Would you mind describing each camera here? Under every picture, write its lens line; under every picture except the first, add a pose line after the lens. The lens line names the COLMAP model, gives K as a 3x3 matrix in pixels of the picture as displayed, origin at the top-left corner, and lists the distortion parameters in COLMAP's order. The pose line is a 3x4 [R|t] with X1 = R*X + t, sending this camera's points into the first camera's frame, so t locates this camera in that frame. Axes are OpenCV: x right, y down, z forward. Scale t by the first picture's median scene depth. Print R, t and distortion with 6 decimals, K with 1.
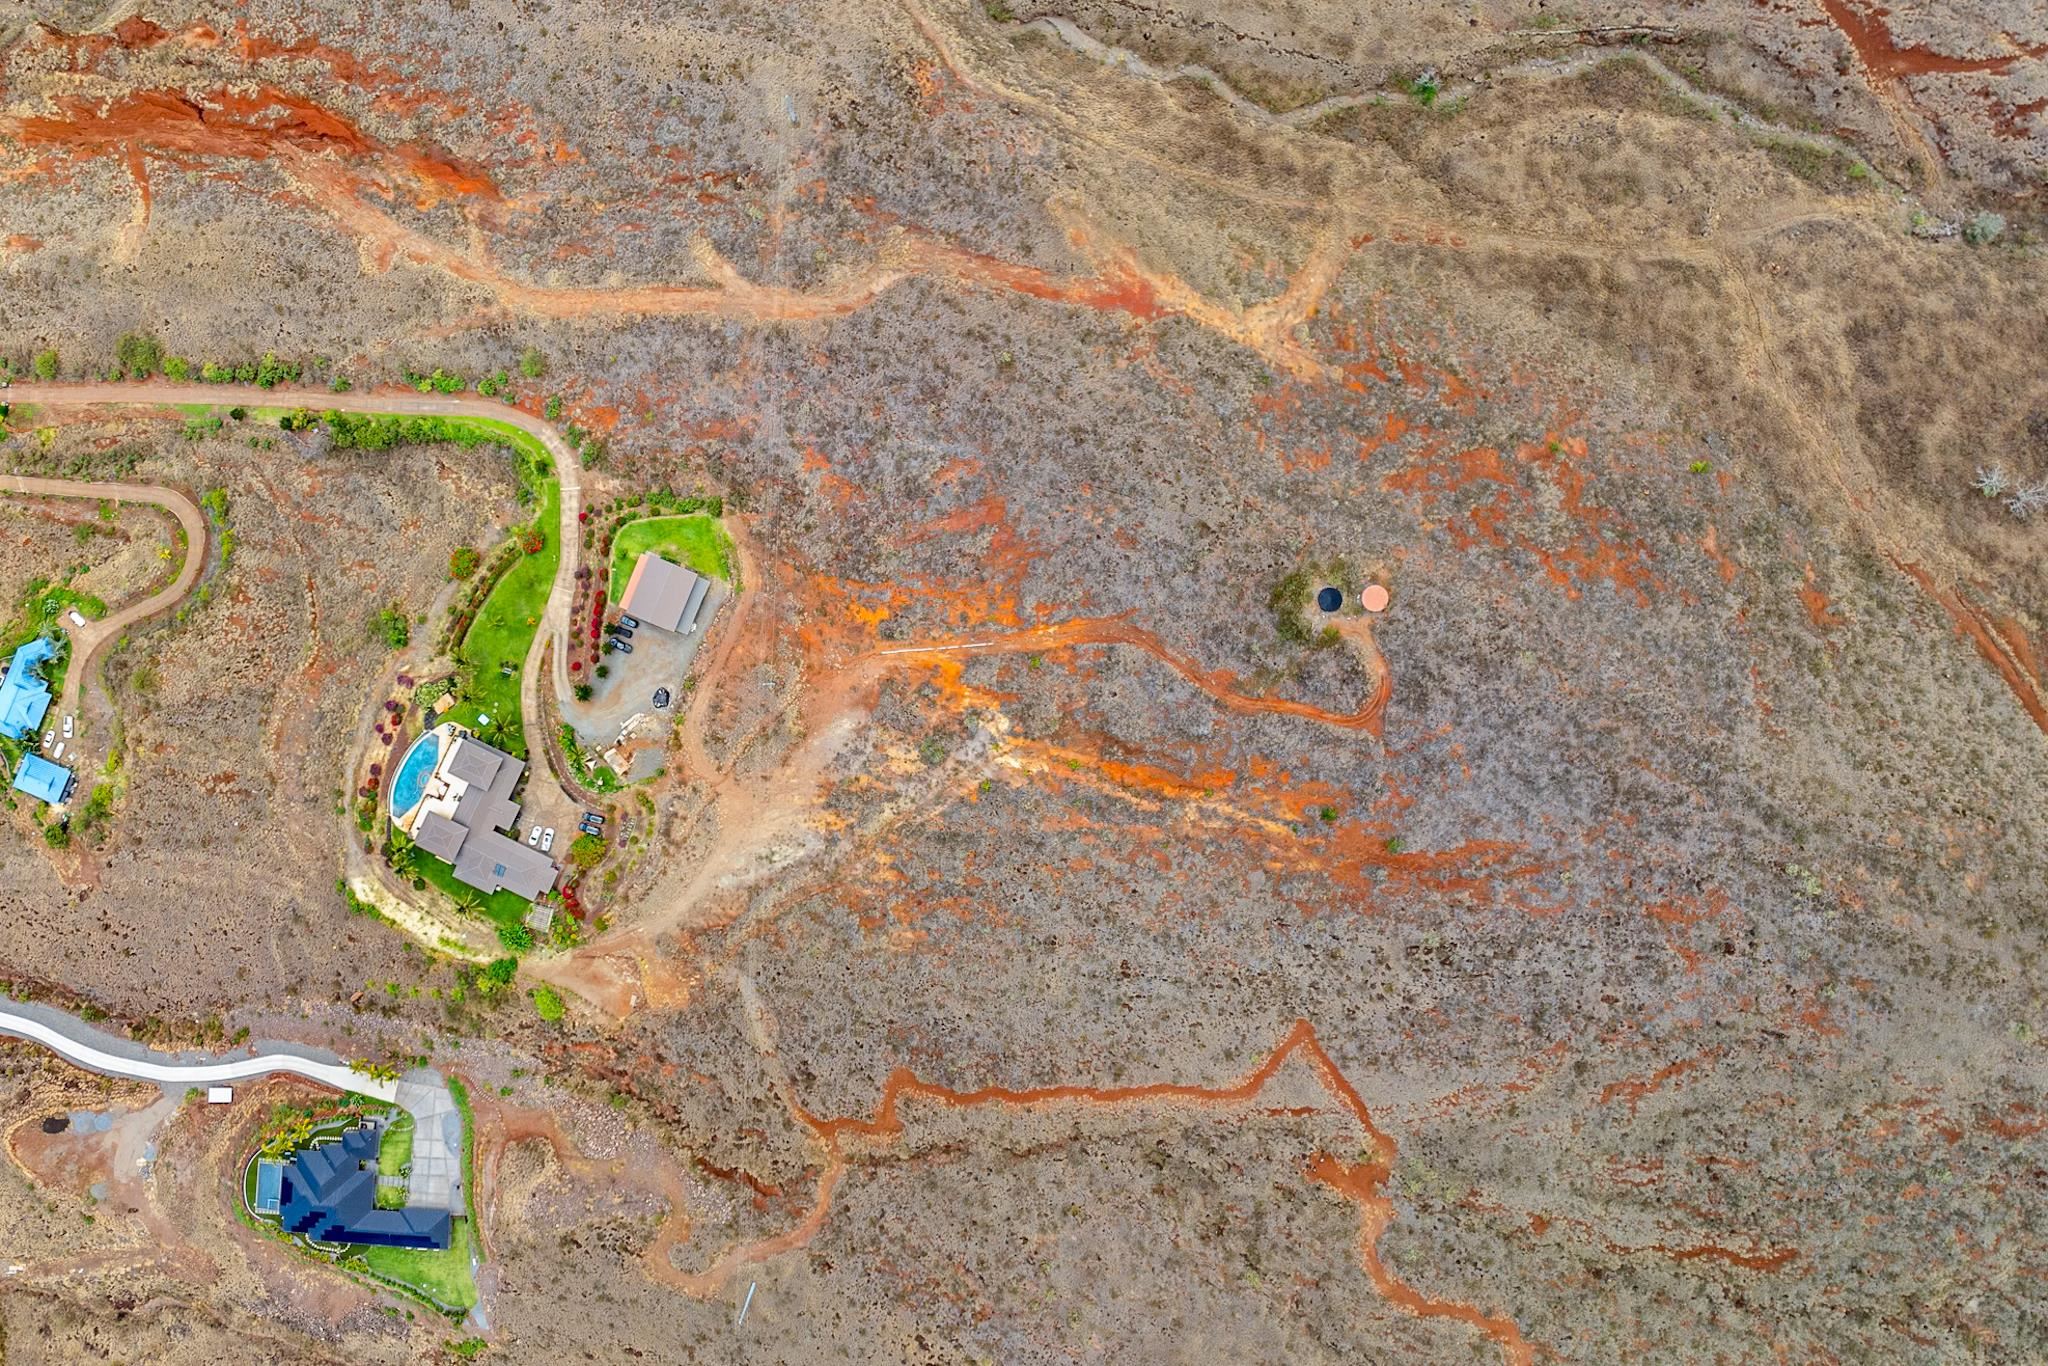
lens RADIAL K [[1861.5, 0, 1017.0], [0, 1861.5, 684.5], [0, 0, 1]] dist [-0.017493, 0.000000]
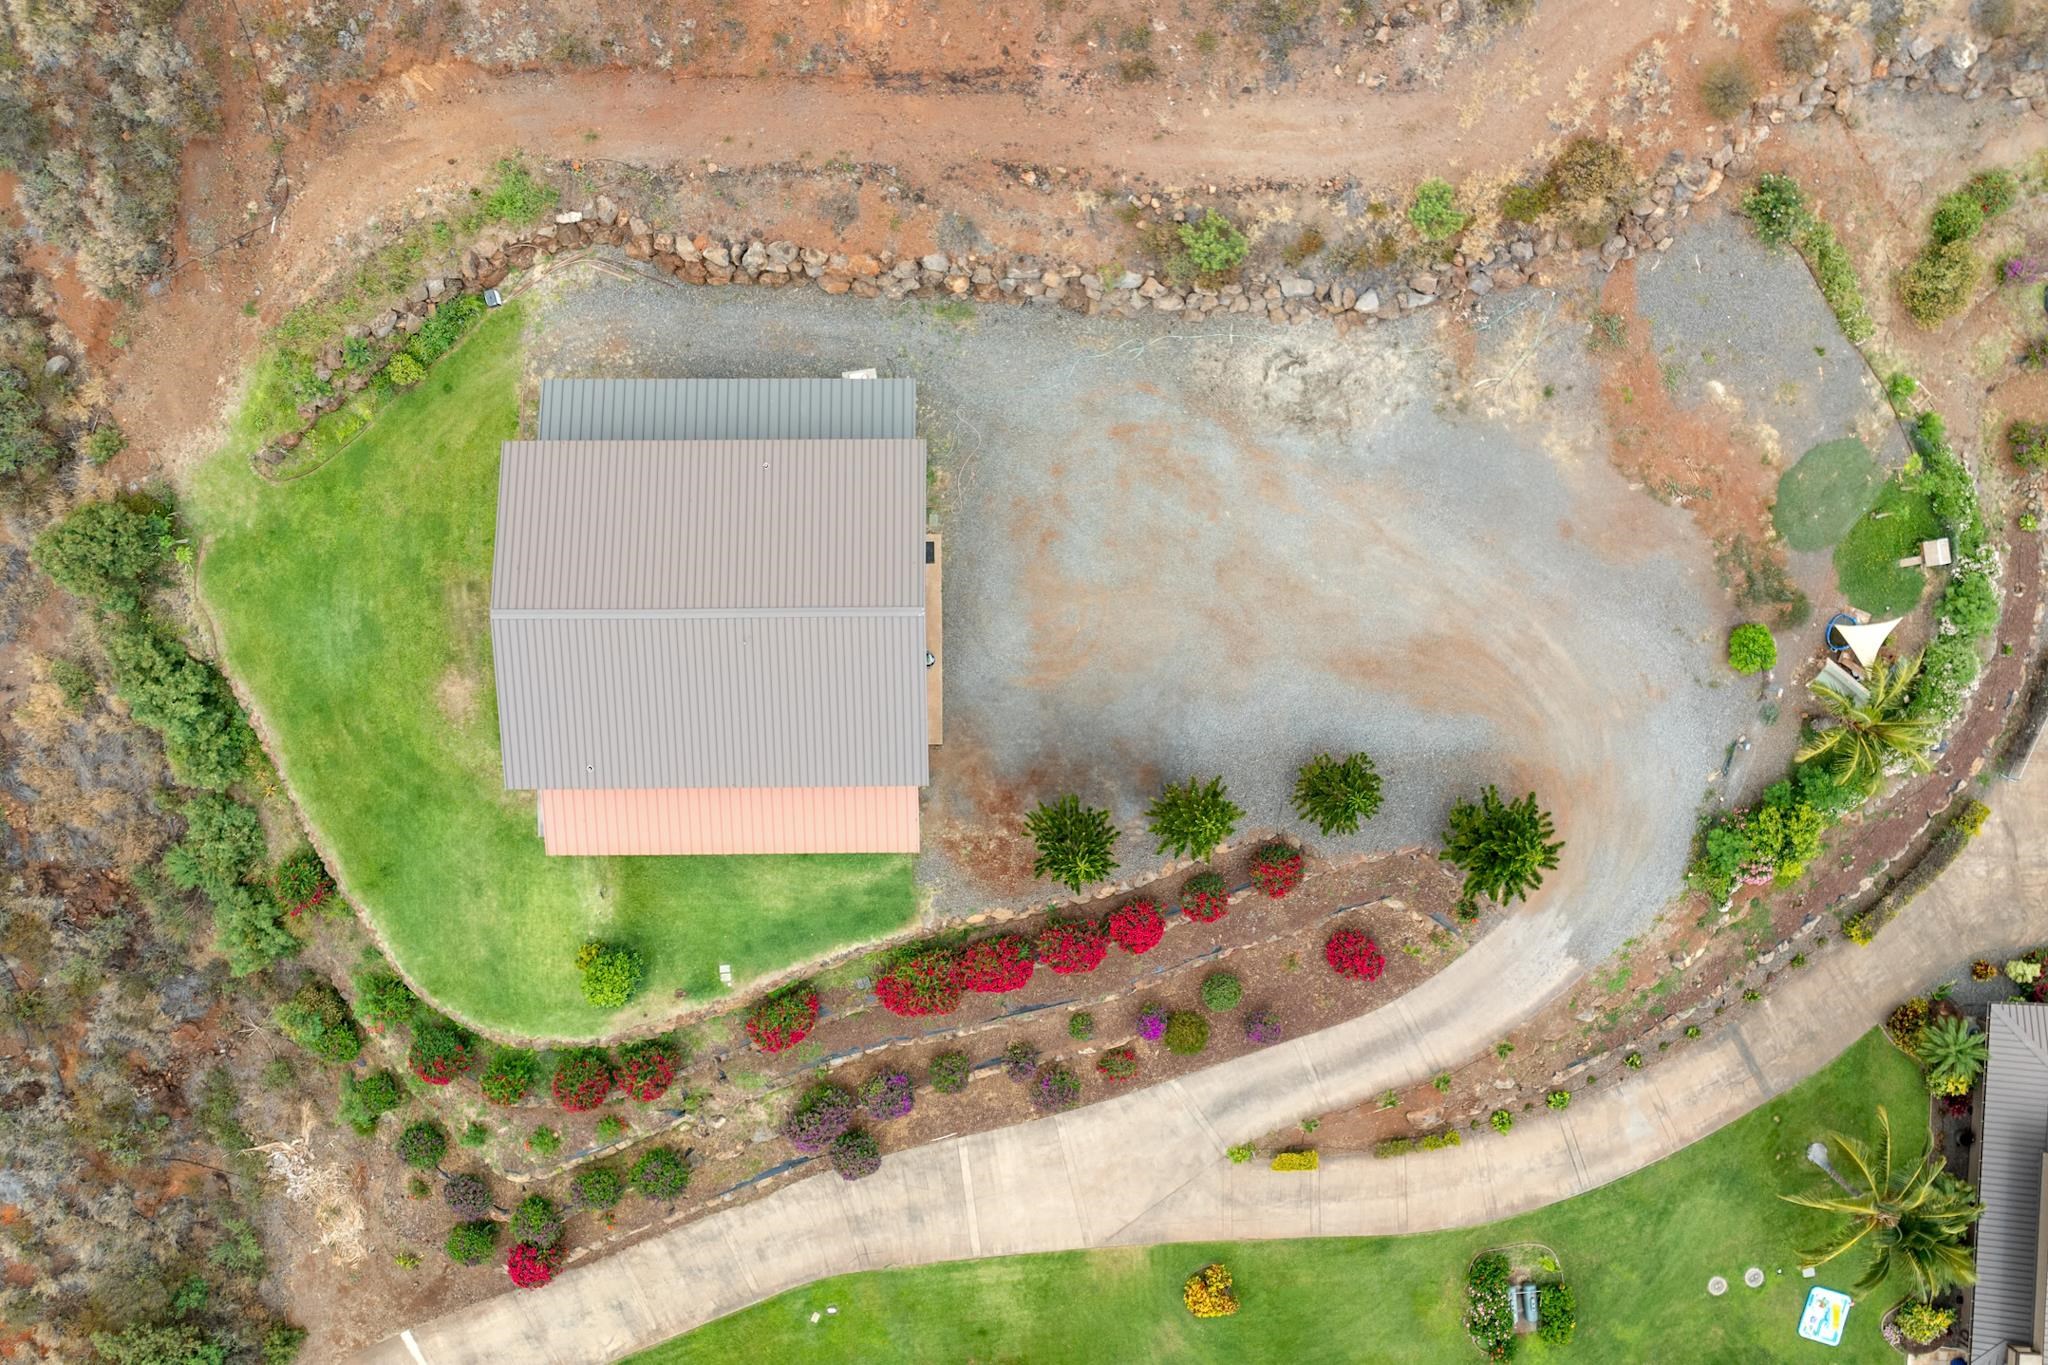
lens RADIAL K [[1861.5, 0, 1019.5], [0, 1861.5, 678.5], [0, 0, 1]] dist [-0.017493, 0.000000]
pose [[-0.387117, -0.920442, -0.054112, -0.192928], [0.921217, -0.388573, 0.019231, -0.031323], [-0.038728, -0.042405, 0.998350, 0.833181]]
